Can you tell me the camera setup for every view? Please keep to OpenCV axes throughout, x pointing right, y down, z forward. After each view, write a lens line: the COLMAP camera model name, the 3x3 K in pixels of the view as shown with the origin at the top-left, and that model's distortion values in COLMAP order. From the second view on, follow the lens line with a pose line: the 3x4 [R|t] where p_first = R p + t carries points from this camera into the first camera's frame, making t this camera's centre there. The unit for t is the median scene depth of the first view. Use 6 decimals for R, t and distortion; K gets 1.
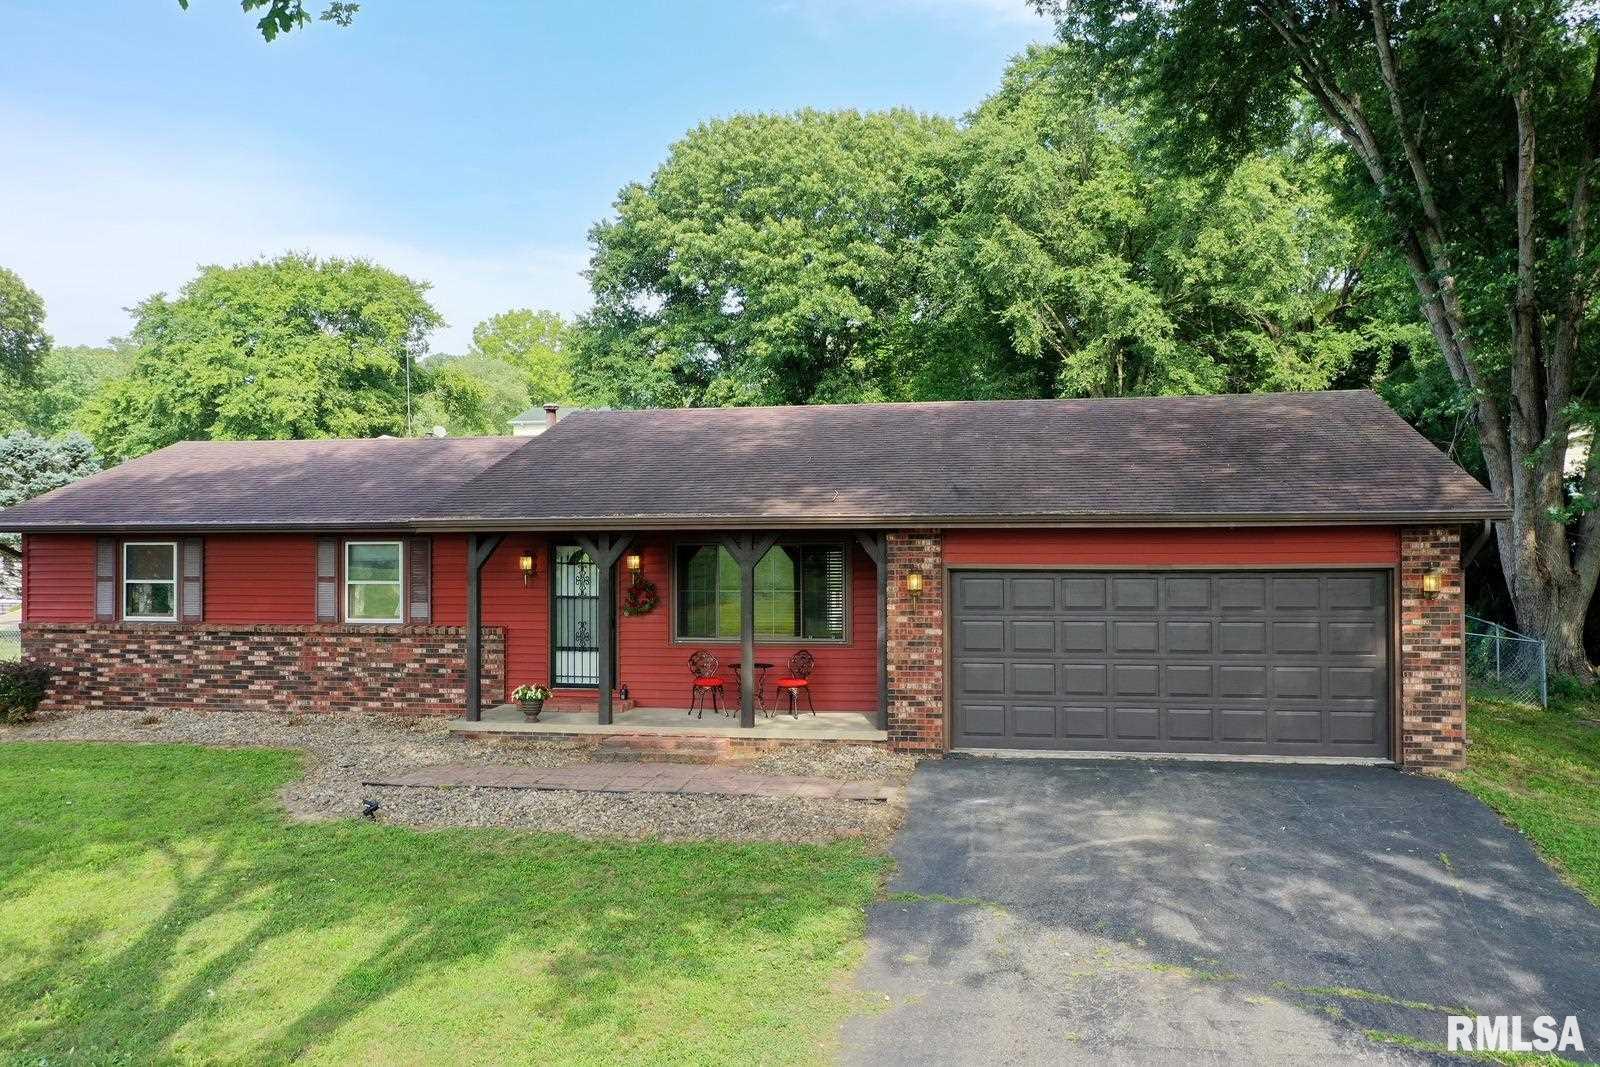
lens RADIAL K [[1274.4, 0, 800.0], [0, 1274.4, 533.5], [0, 0, 1]] dist [-0.001900, 0.005445]
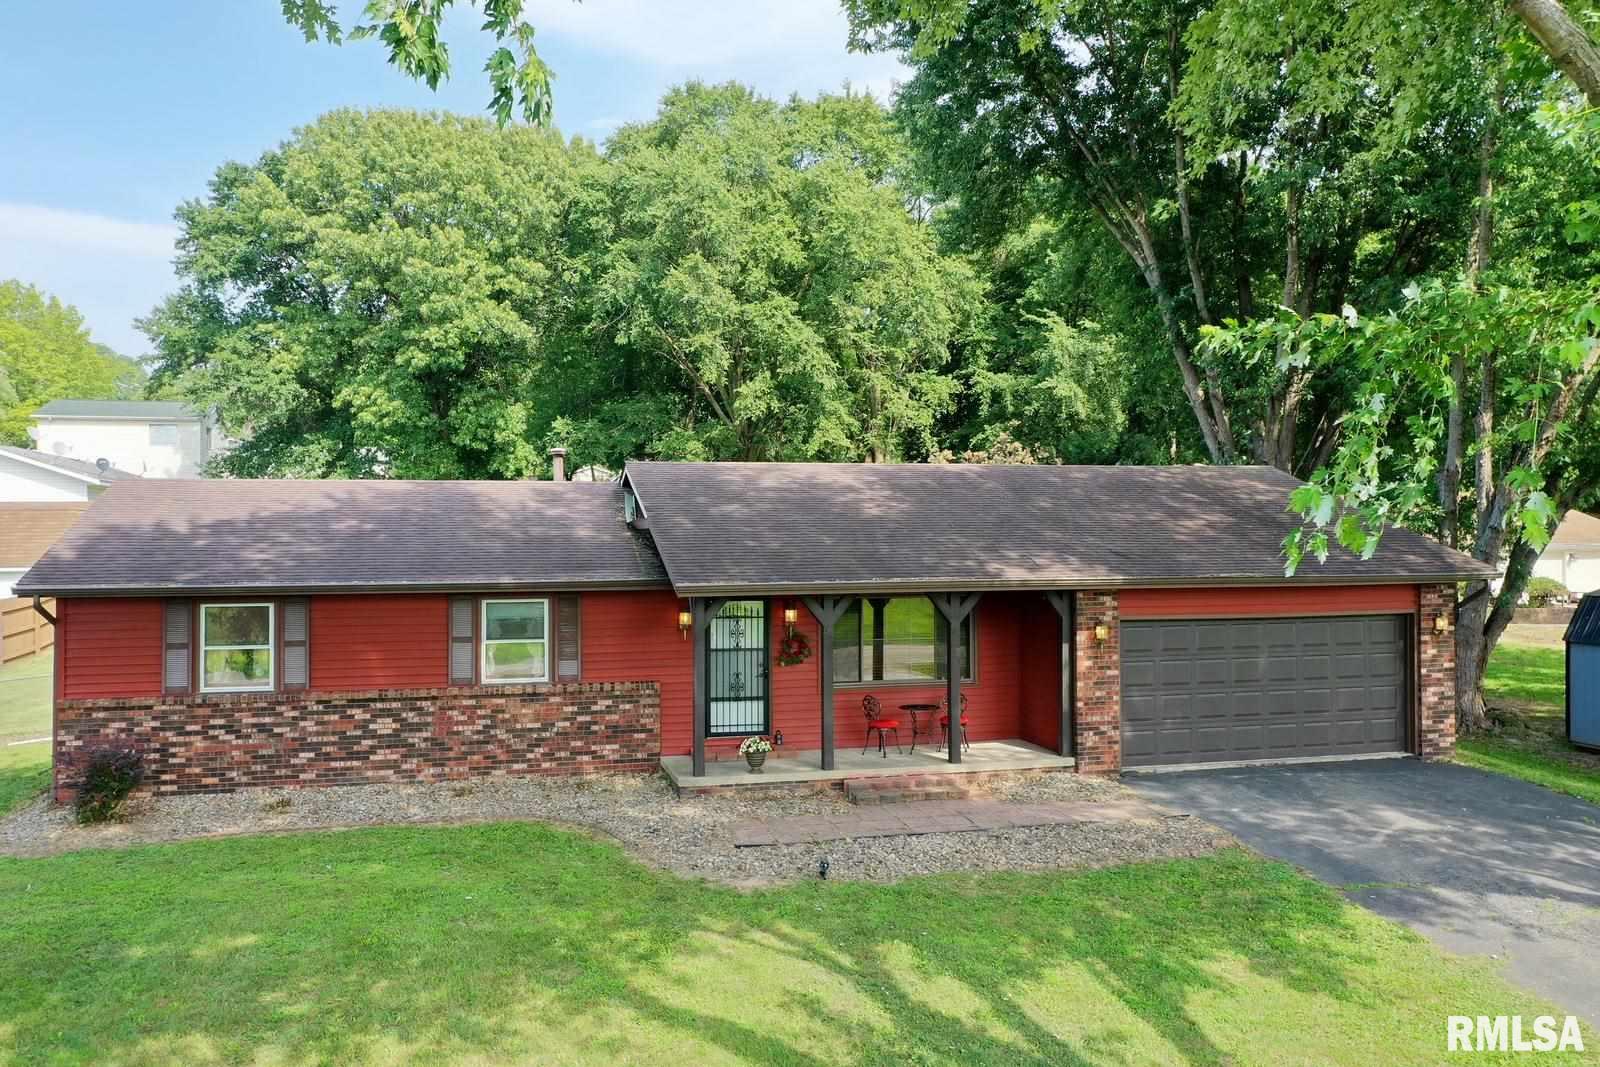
lens RADIAL K [[1274.4, 0, 800.0], [0, 1274.4, 533.5], [0, 0, 1]] dist [-0.001900, 0.005445]
pose [[0.906471, 0.001163, 0.422267, -0.546026], [-0.001636, 0.999998, 0.000757, -0.044711], [-0.422266, -0.001376, 0.906471, 0.025243]]
